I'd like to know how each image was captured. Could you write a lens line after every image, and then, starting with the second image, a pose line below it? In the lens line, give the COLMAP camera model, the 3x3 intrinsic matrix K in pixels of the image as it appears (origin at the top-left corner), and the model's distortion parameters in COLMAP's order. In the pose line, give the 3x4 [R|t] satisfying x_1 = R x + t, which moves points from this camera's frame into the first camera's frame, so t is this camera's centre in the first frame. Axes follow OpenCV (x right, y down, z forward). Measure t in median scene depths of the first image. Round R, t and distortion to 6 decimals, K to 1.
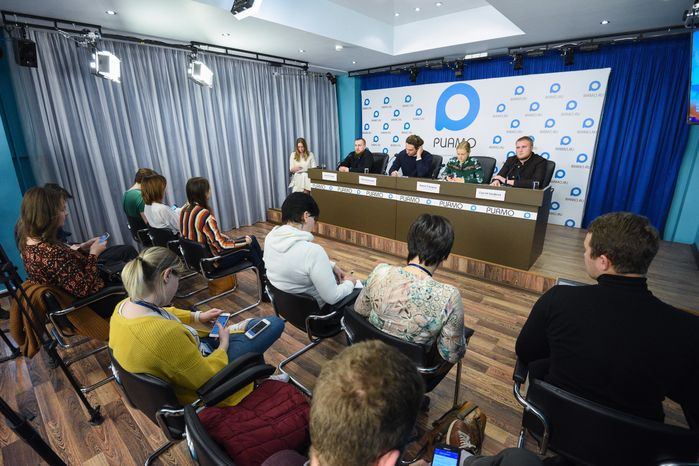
lens RADIAL K [[325.2, 0, 343.9], [0, 325.2, 236.5], [0, 0, 1]] dist [-0.017002, -0.011105]
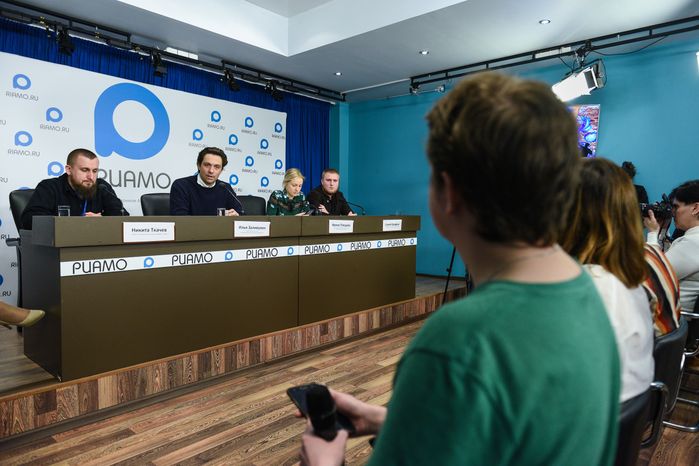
lens RADIAL K [[471.9, 0, 350.0], [0, 471.9, 234.2], [0, 0, 1]] dist [0.008087, -0.003753]
pose [[0.007733, -0.039531, 0.999188, -0.615203], [0.299392, 0.953473, 0.035405, -0.134967], [-0.954099, 0.298875, 0.019208, 0.787921]]
